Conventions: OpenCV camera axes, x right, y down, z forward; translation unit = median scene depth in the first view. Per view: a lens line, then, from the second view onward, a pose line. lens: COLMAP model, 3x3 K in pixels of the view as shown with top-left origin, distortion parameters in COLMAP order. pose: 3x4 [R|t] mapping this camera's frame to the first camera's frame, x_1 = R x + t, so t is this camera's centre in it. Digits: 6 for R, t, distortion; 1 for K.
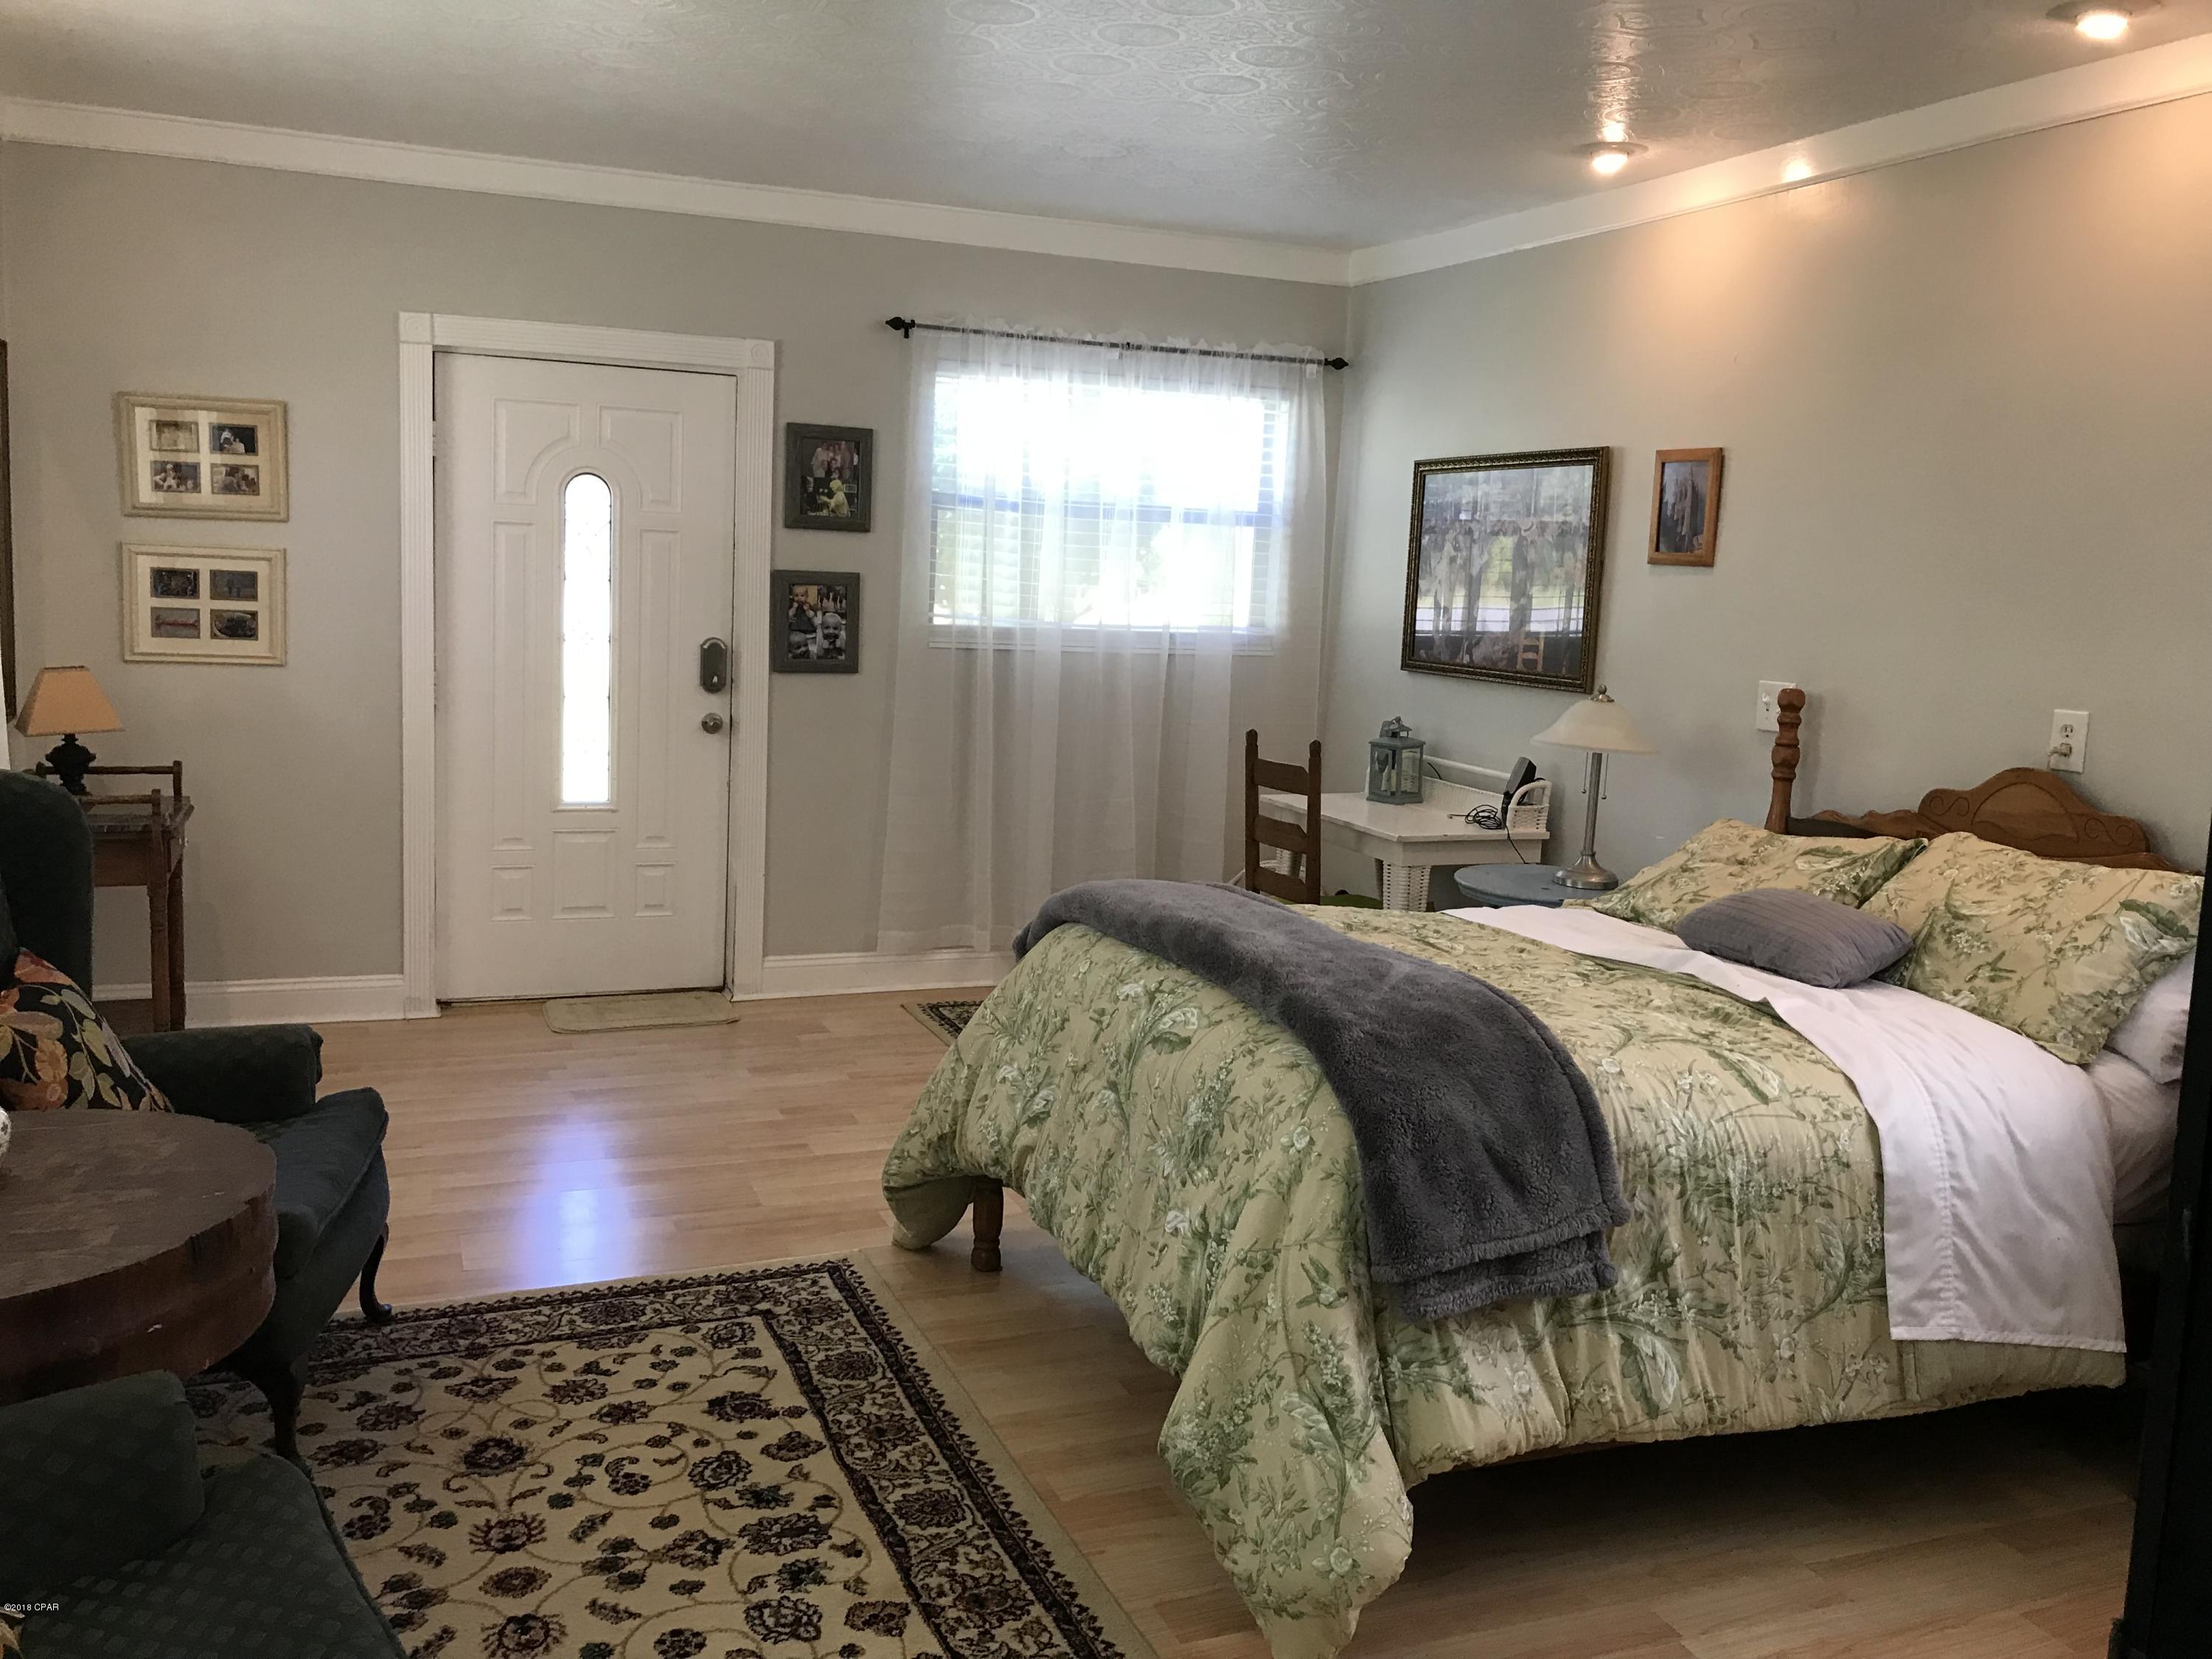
lens RADIAL K [[1813.3, 0, 1094.5], [0, 1813.3, 834.7], [0, 0, 1]] dist [0.034351, -0.046567]
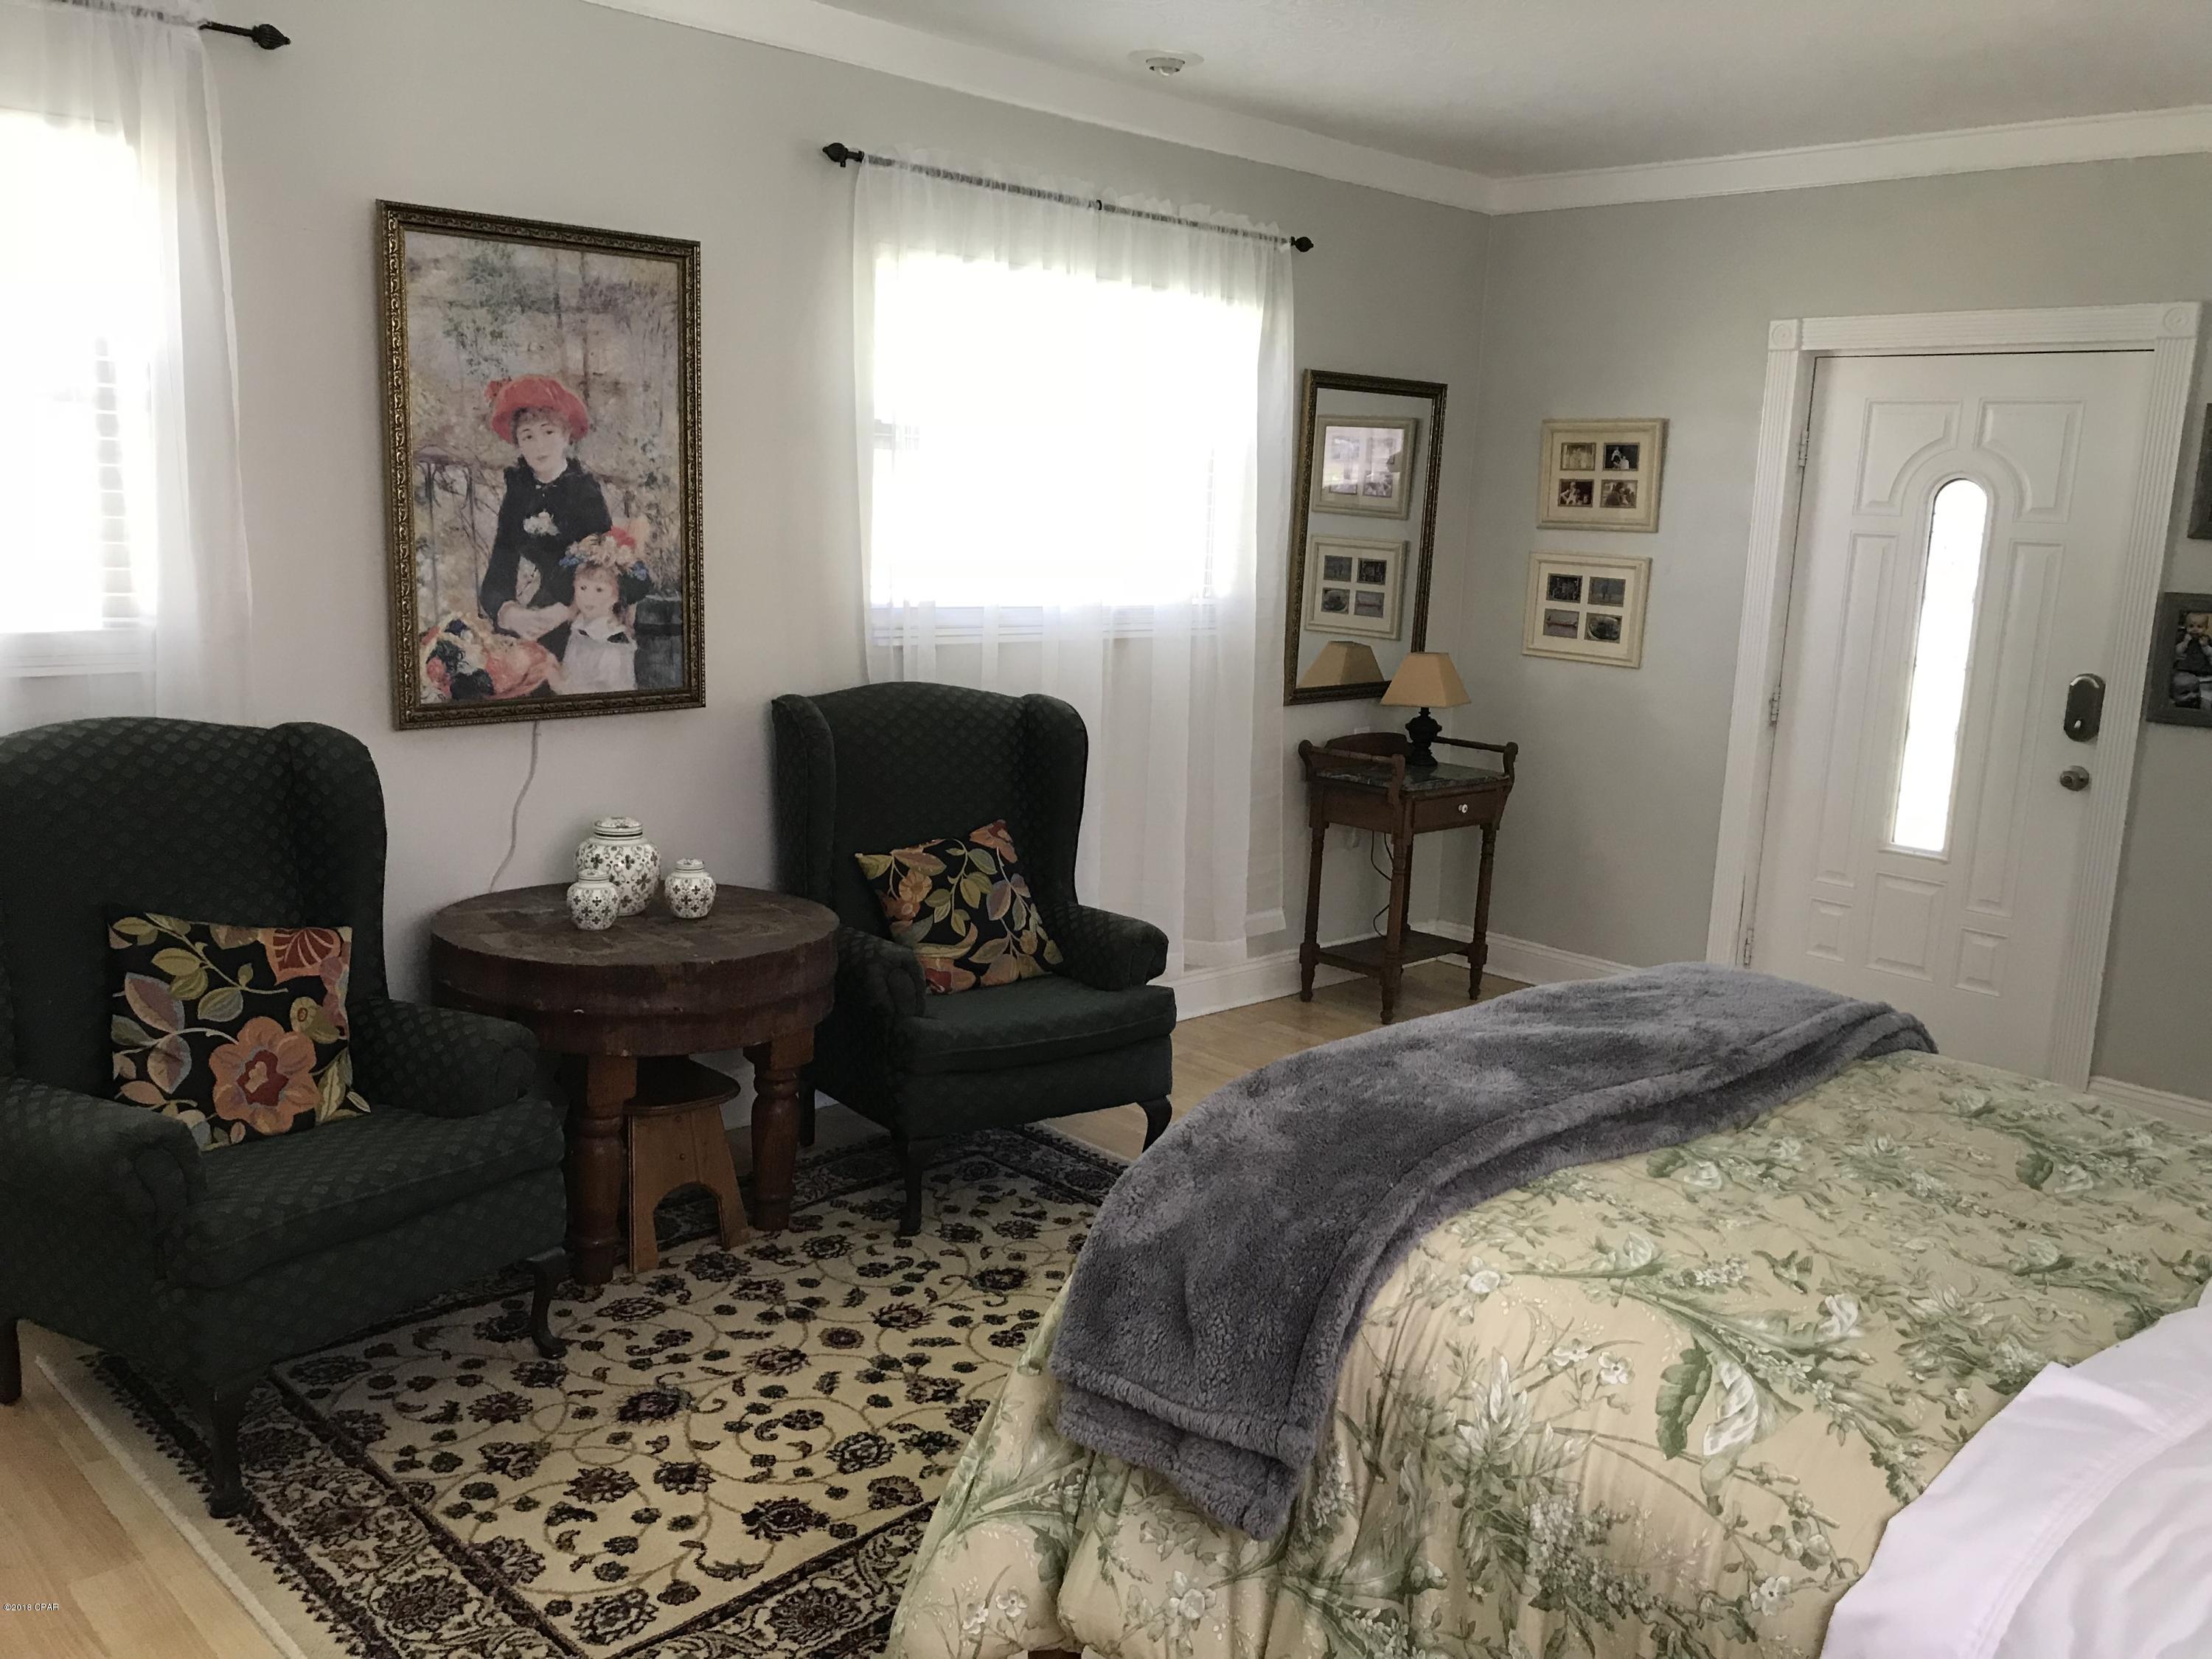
lens RADIAL K [[1813.3, 0, 1105.9], [0, 1813.3, 834.1], [0, 0, 1]] dist [0.034351, -0.046567]
pose [[0.388039, 0.144748, -0.910205, 0.725680], [-0.171622, 0.981665, 0.082946, -0.057127], [0.905523, 0.124025, 0.405767, 0.527121]]
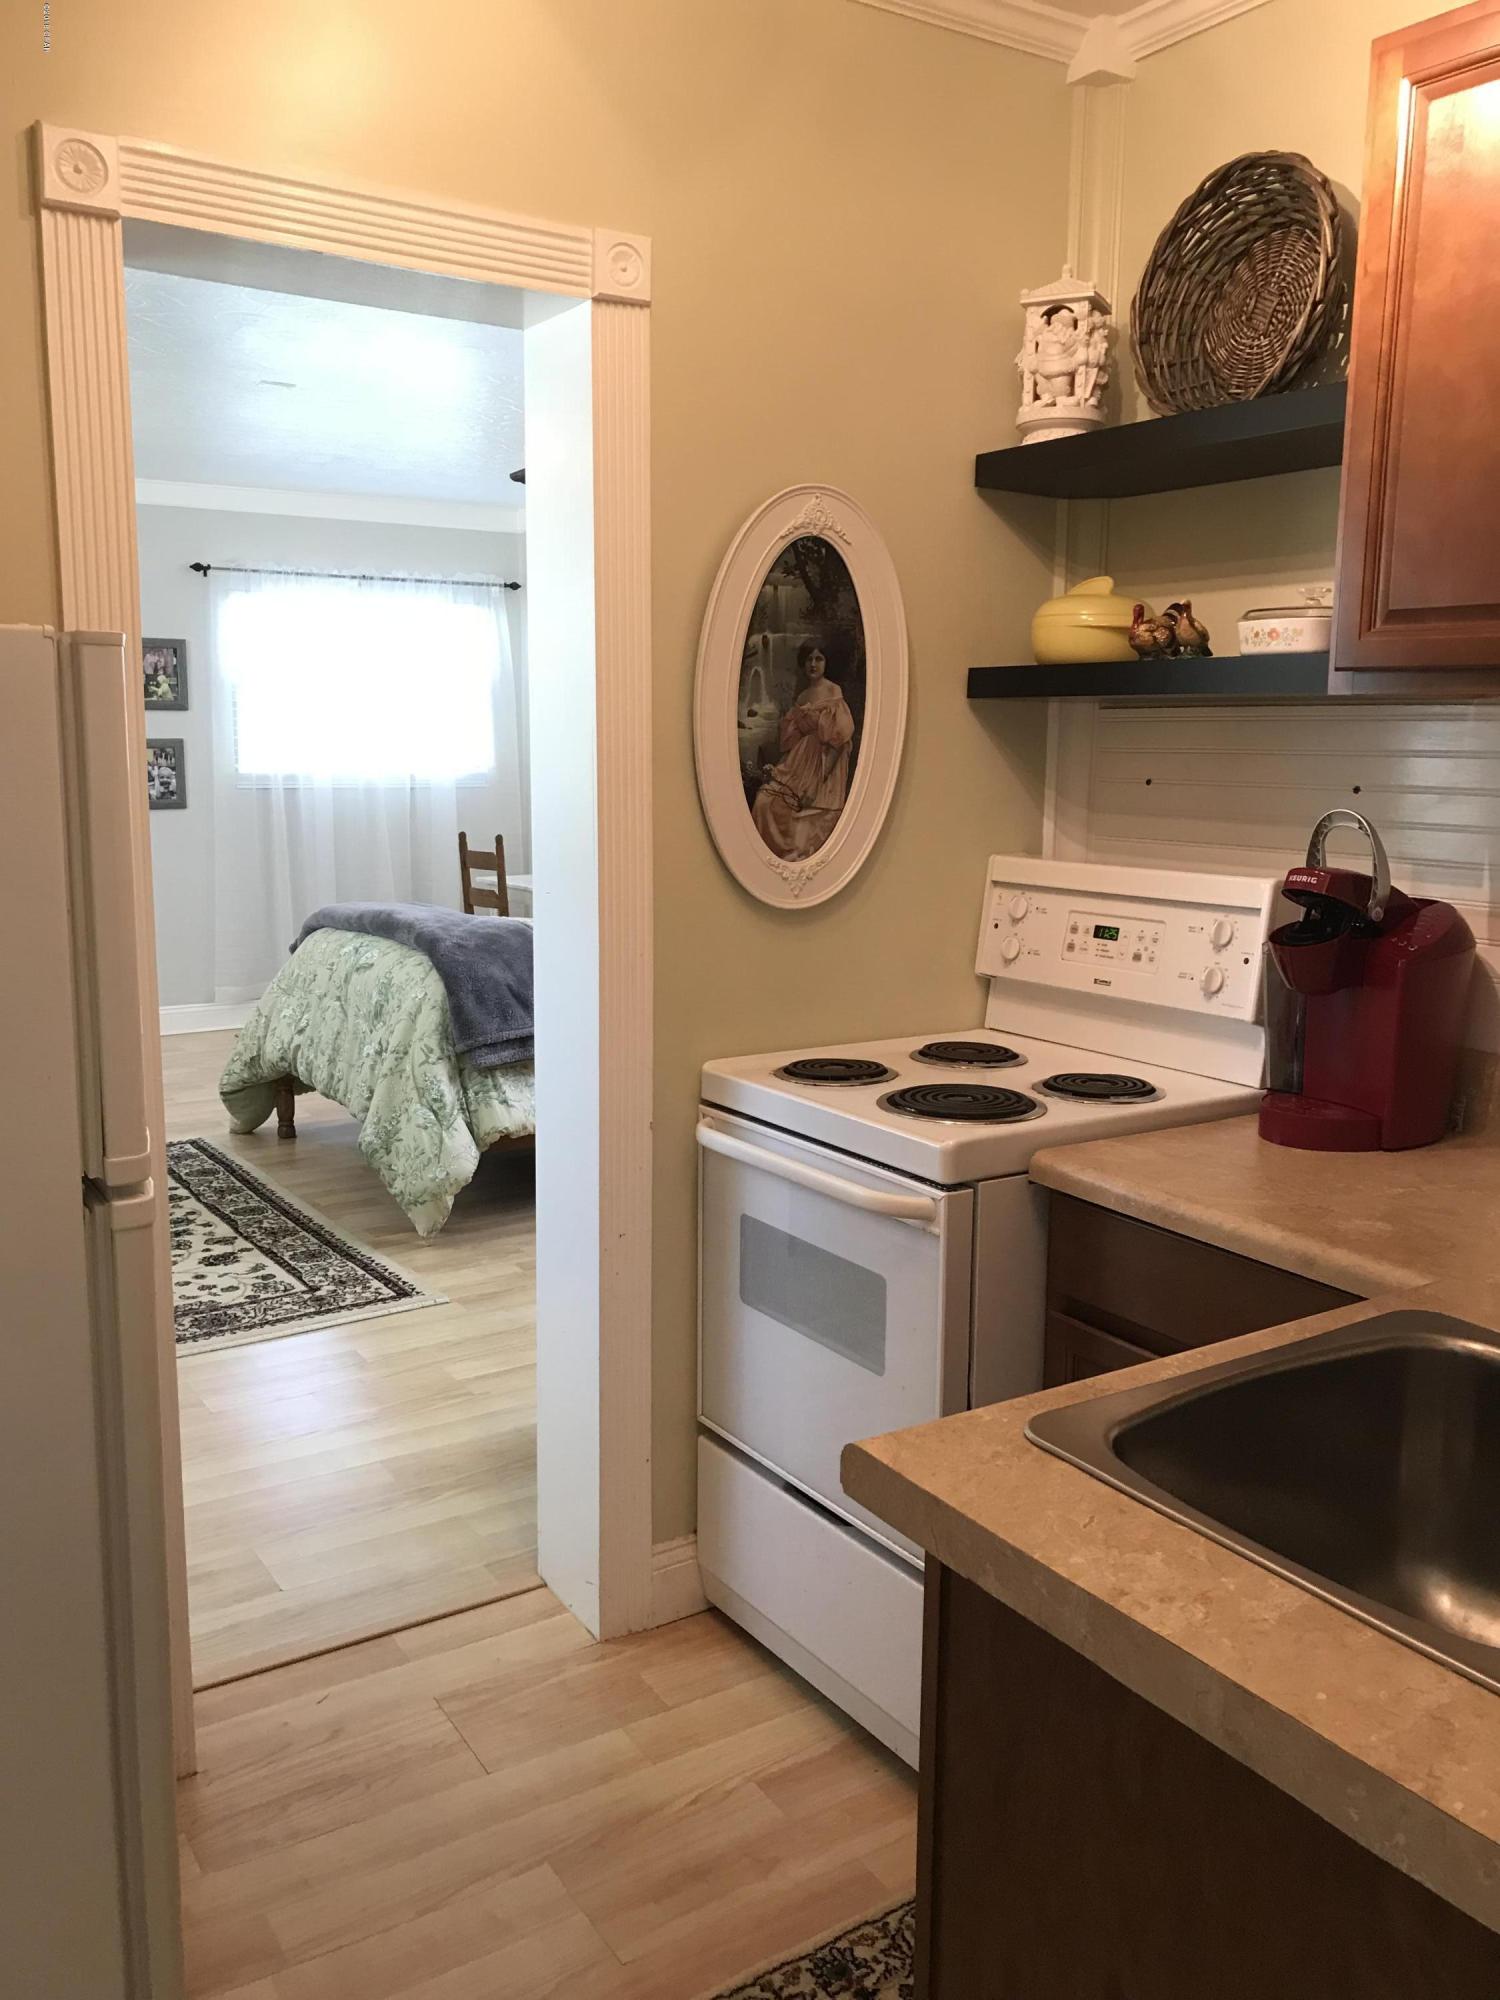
lens RADIAL K [[1639.5, 0, 746.2], [0, 1639.5, 1002.8], [0, 0, 1]] dist [0.034351, -0.046567]
pose [[0.980903, -0.070653, 0.181212, 0.118149], [0.068439, 0.997485, 0.018449, 0.145209], [-0.182060, -0.005695, 0.983271, -0.755411]]
